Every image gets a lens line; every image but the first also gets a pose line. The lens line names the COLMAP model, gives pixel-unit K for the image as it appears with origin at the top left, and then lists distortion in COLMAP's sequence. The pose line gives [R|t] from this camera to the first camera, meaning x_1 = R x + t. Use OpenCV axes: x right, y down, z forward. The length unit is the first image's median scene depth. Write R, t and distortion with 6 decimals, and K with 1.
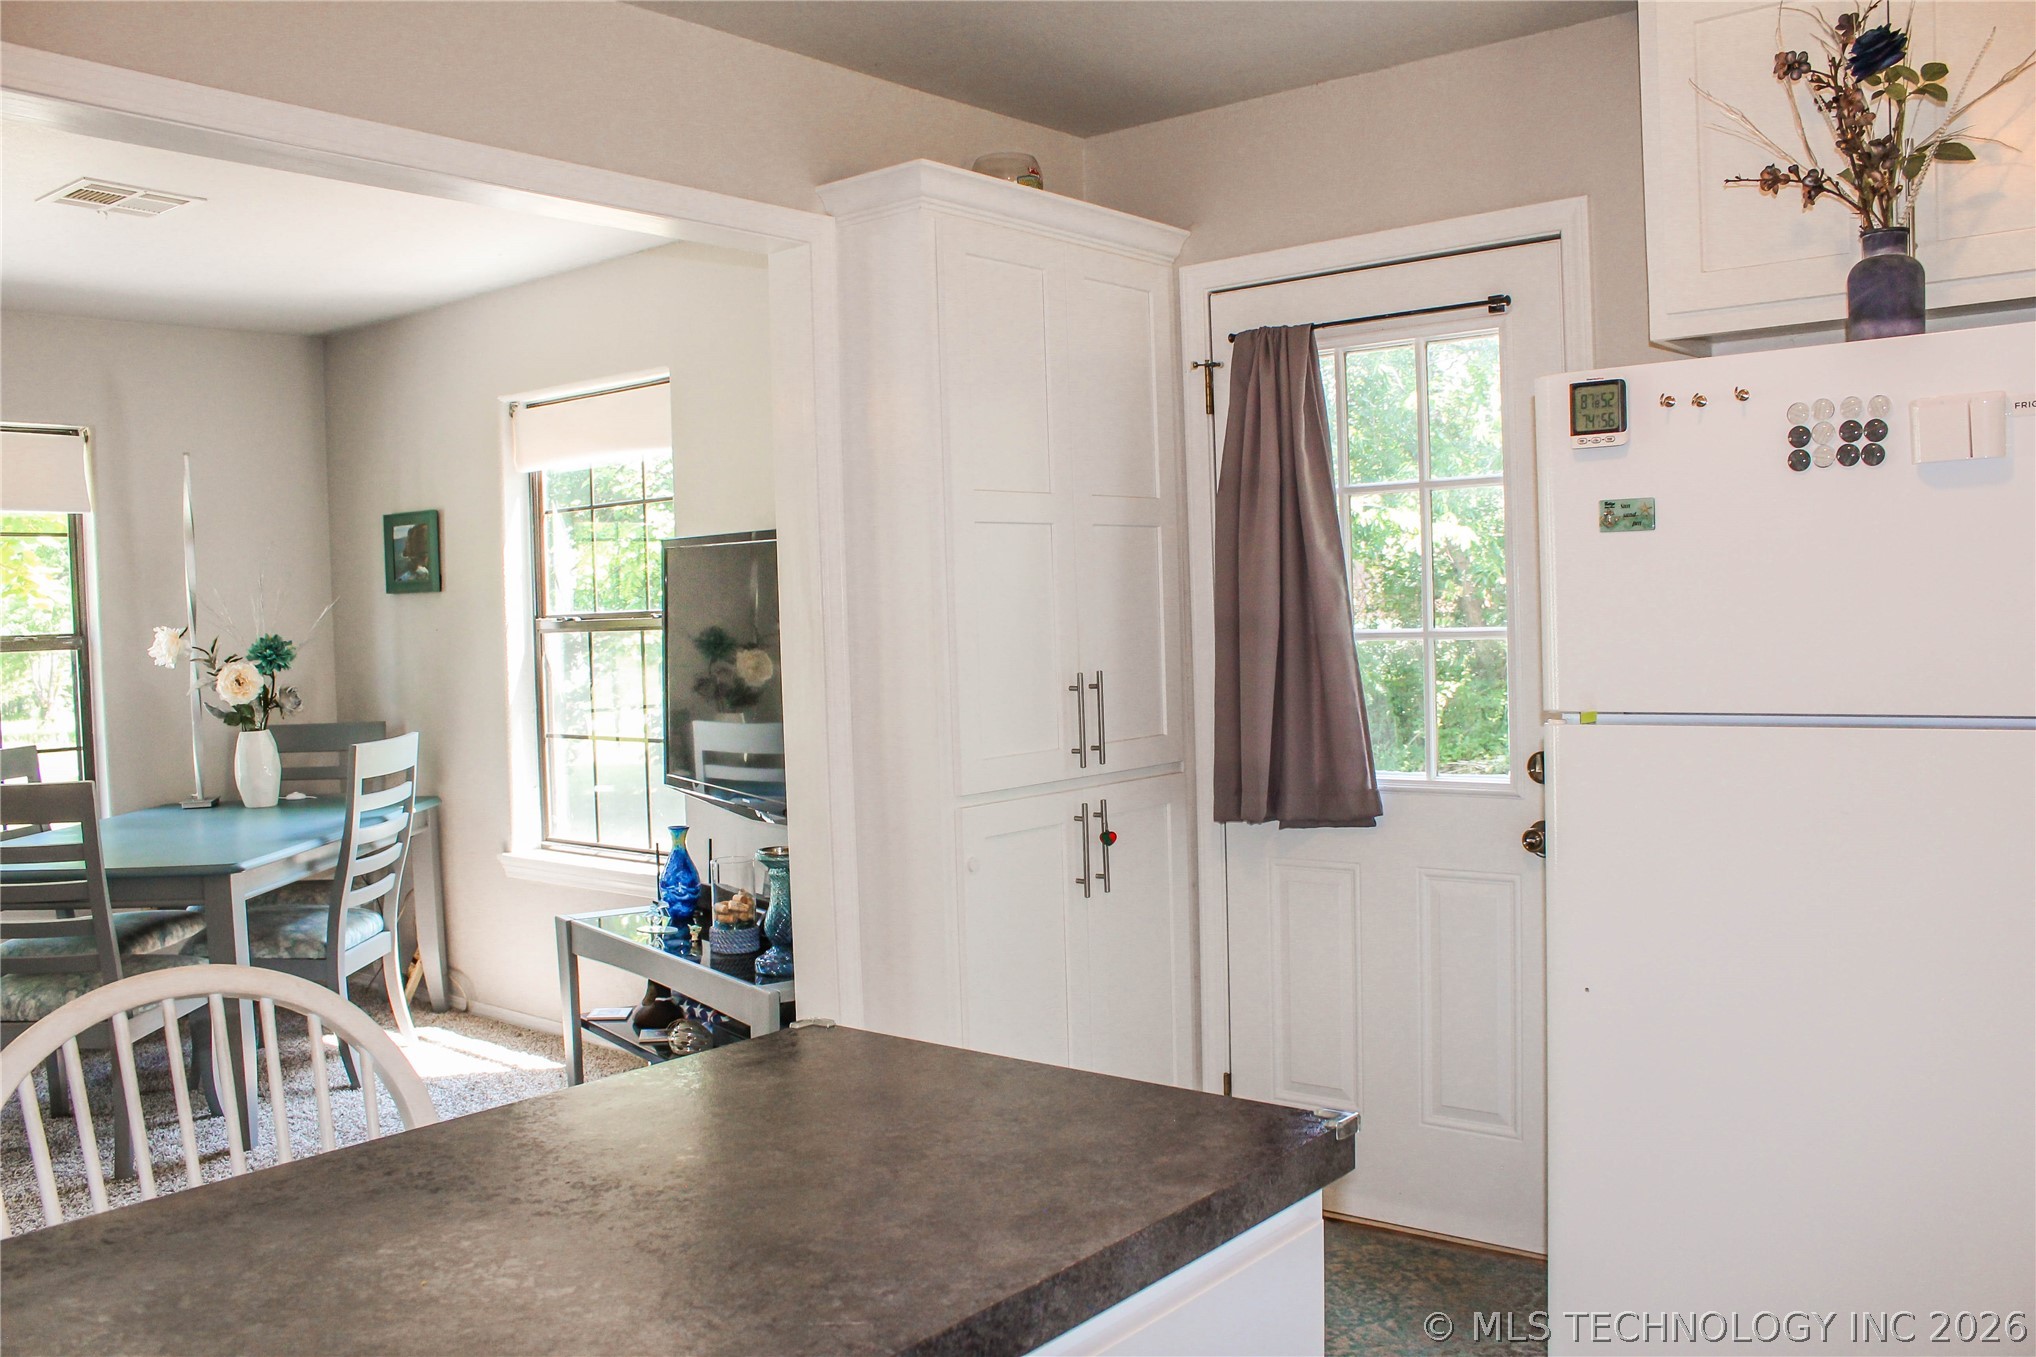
lens RADIAL K [[1710.4, 0, 995.2], [0, 1710.4, 682.1], [0, 0, 1]] dist [-0.159254, 0.137646]
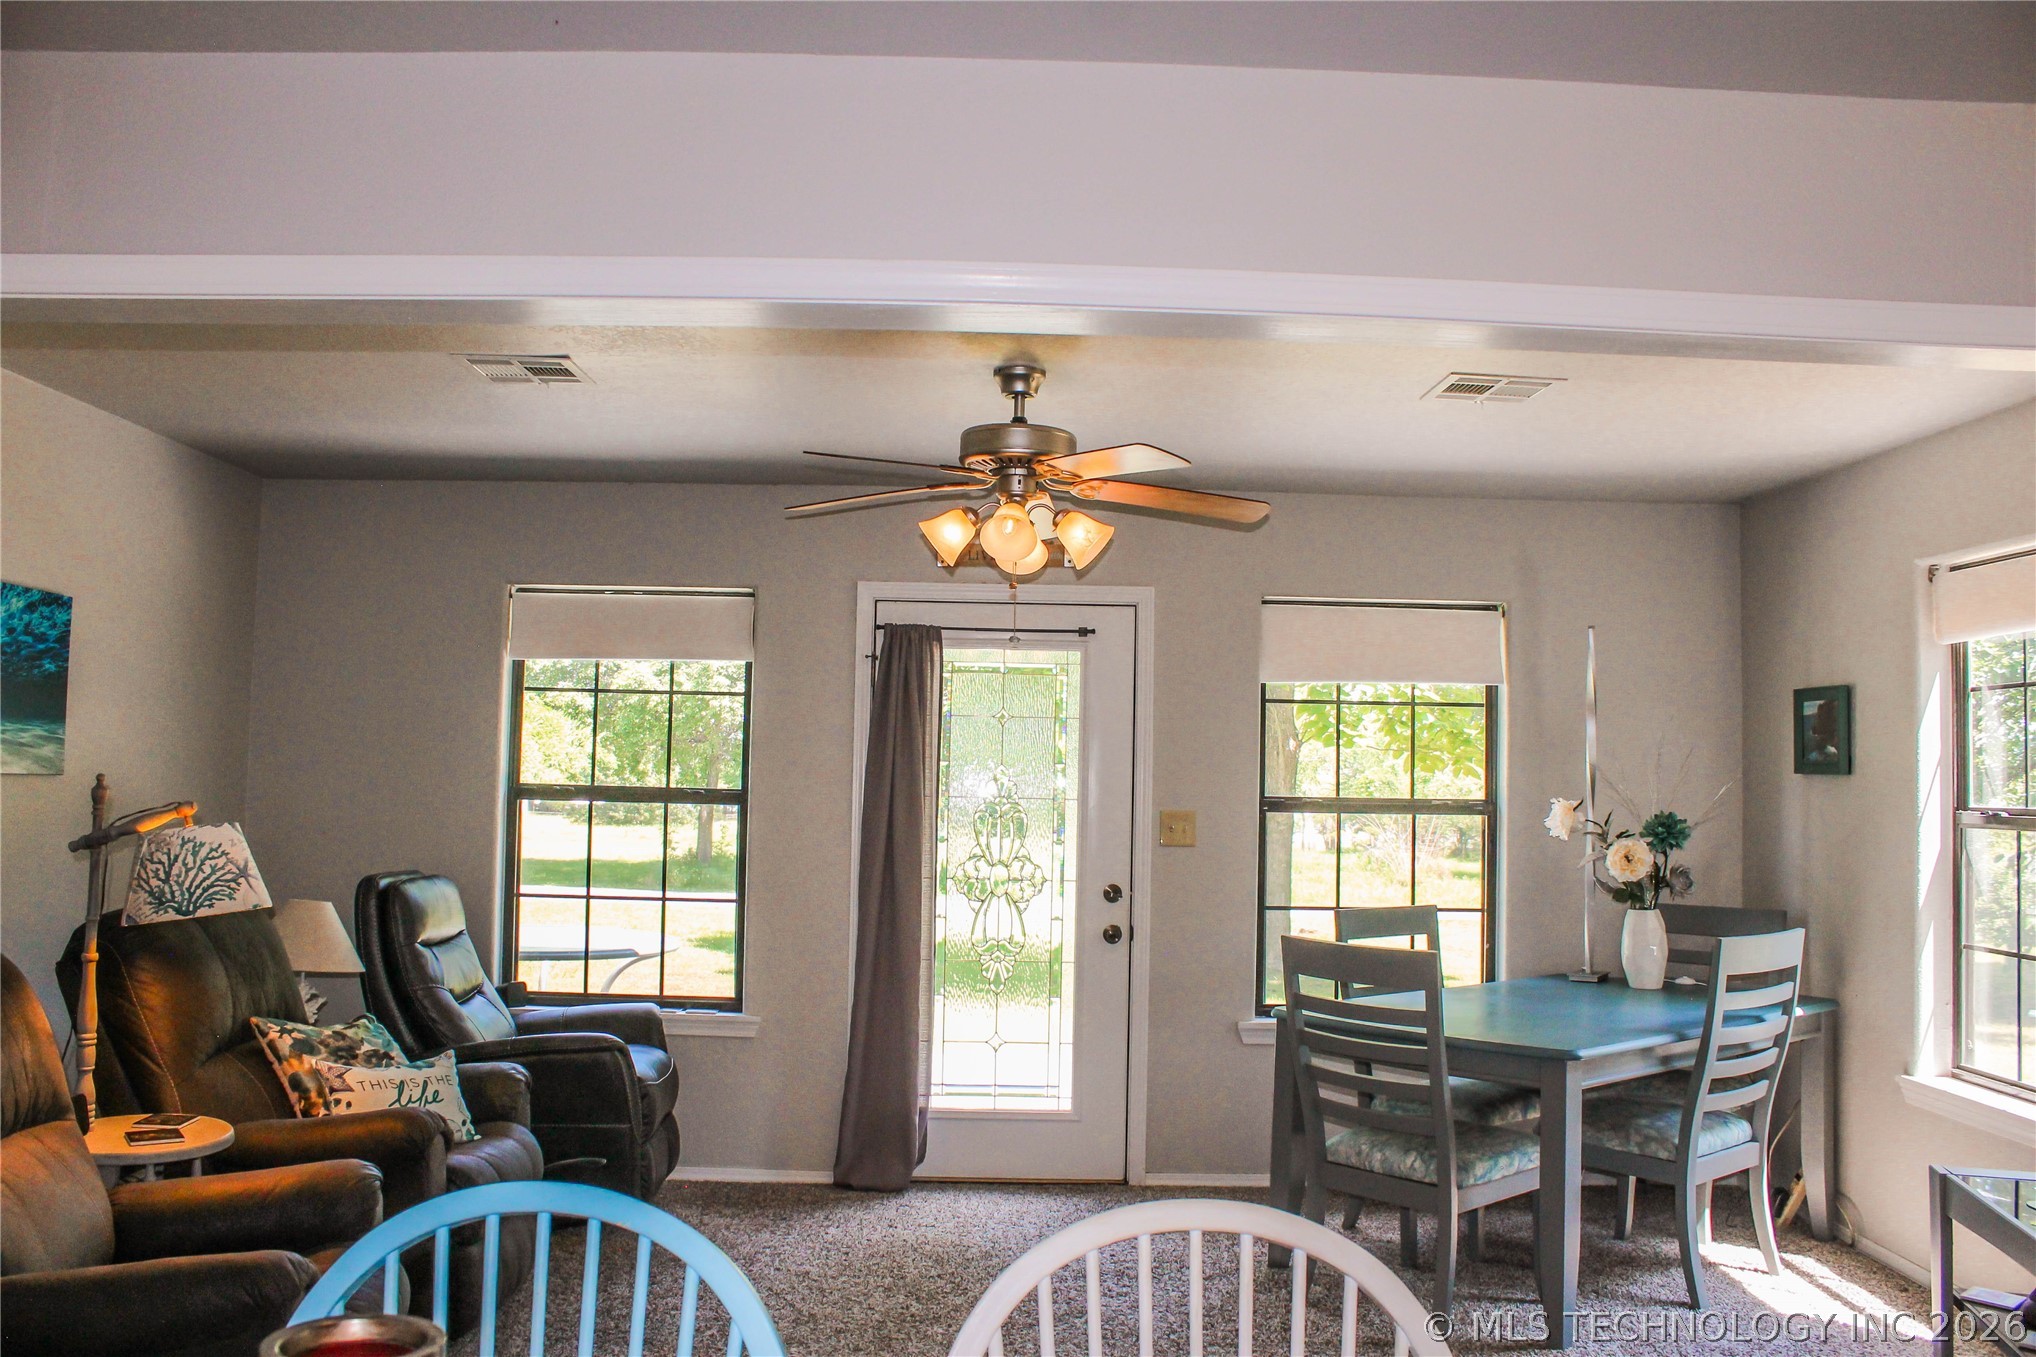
lens RADIAL K [[1710.4, 0, 1002.0], [0, 1710.4, 681.8], [0, 0, 1]] dist [-0.159254, 0.137646]
pose [[0.655306, -0.000080, -0.755364, 0.051061], [-0.070976, 0.995569, -0.061680, -0.017465], [0.752022, 0.094032, 0.652397, 0.072477]]
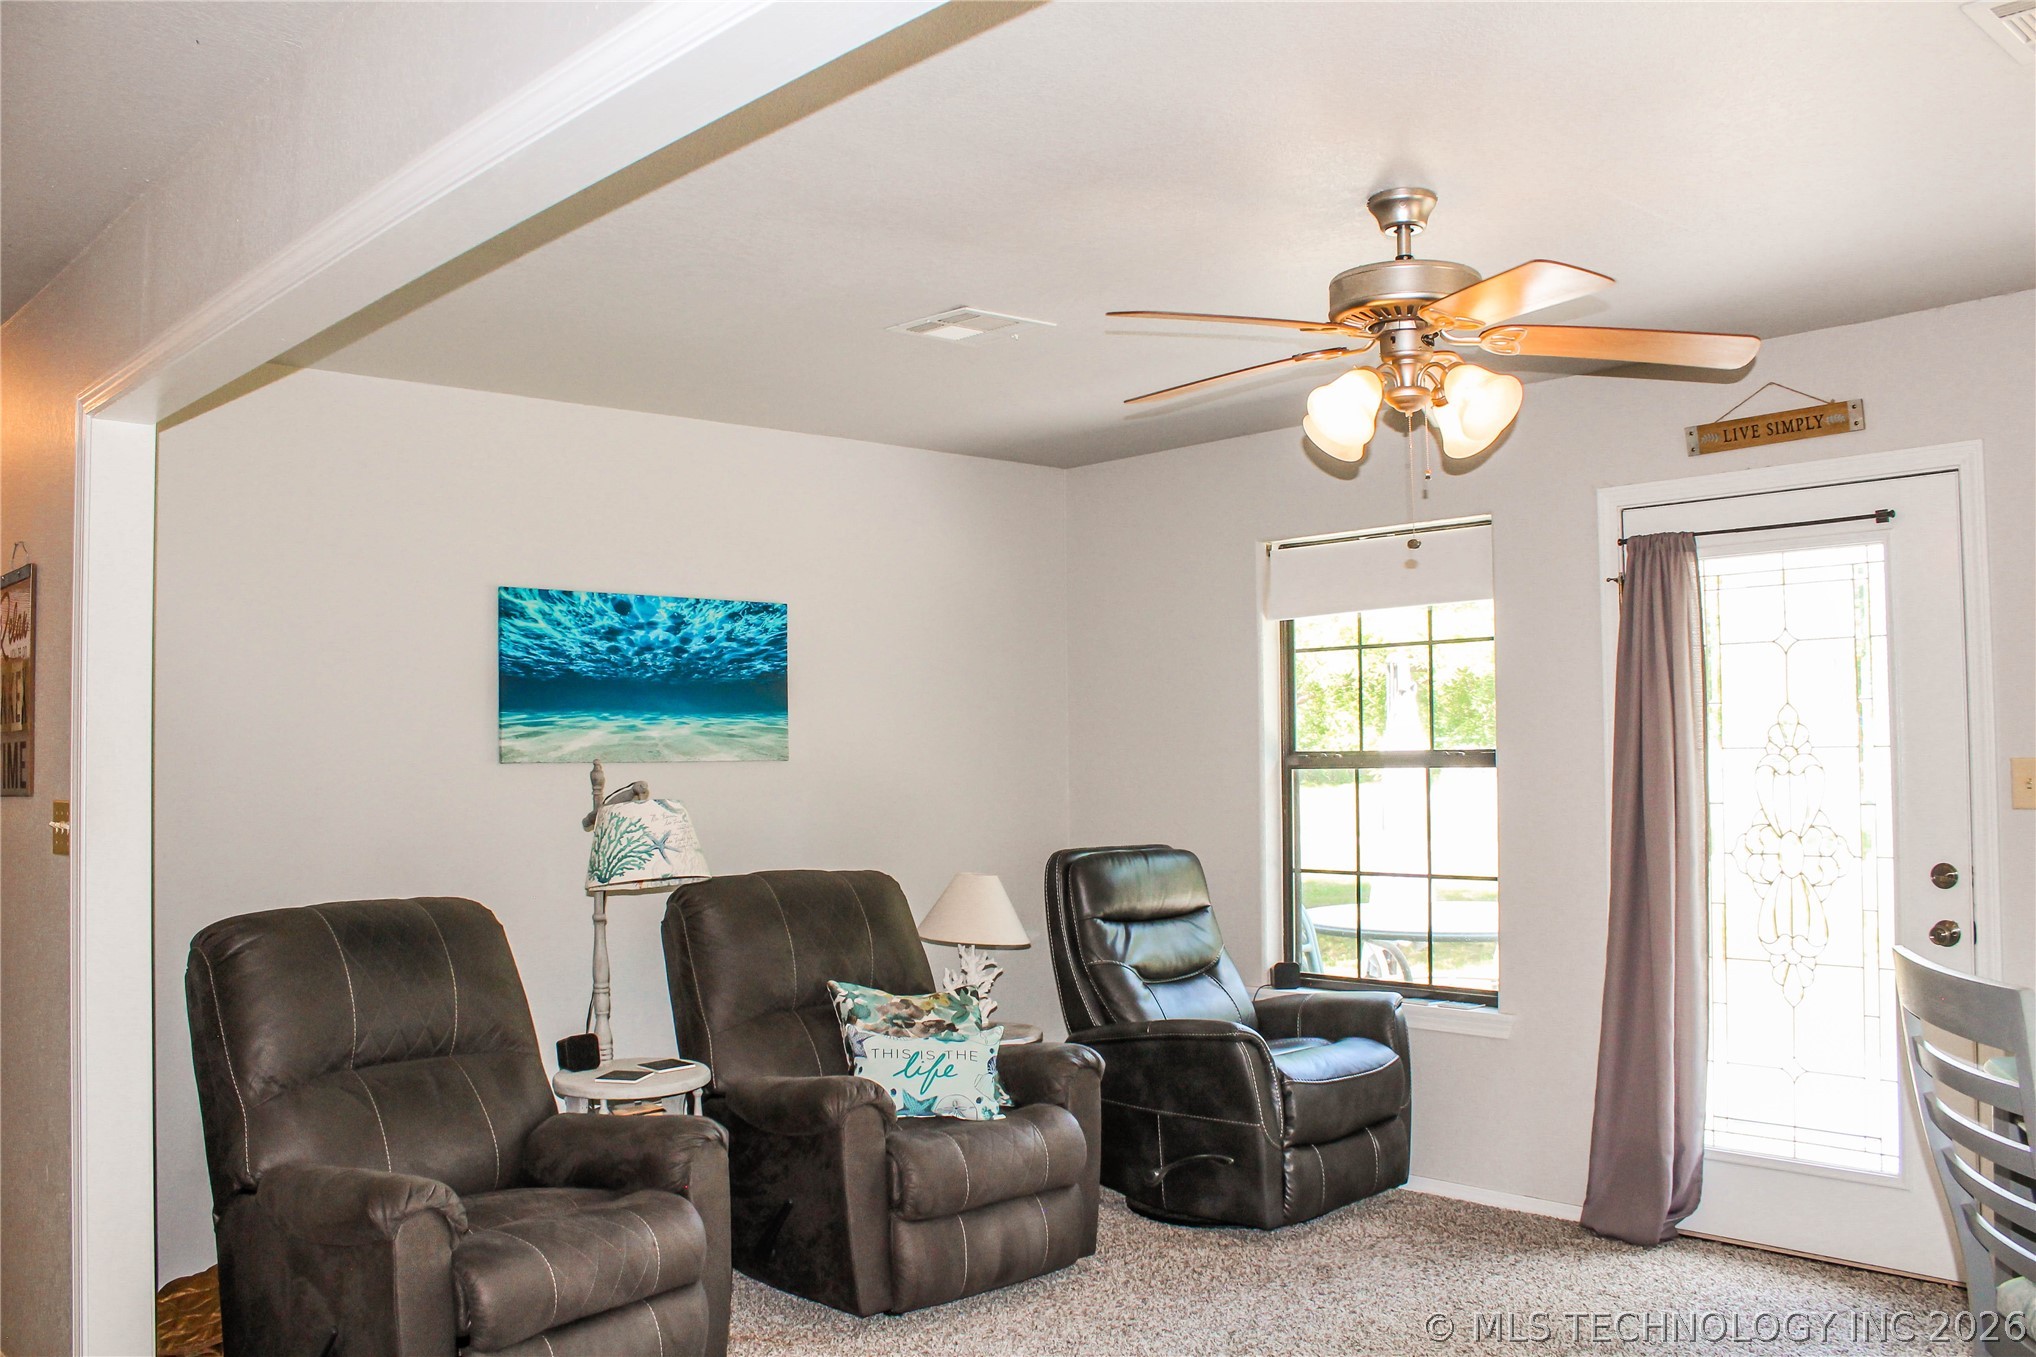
lens RADIAL K [[1710.4, 0, 1002.0], [0, 1710.4, 694.3], [0, 0, 1]] dist [-0.159254, 0.137646]
pose [[-0.121686, -0.000516, -0.992568, 0.070672], [-0.019433, 0.999809, 0.001862, -0.031326], [0.992378, 0.019515, -0.121673, 0.527634]]
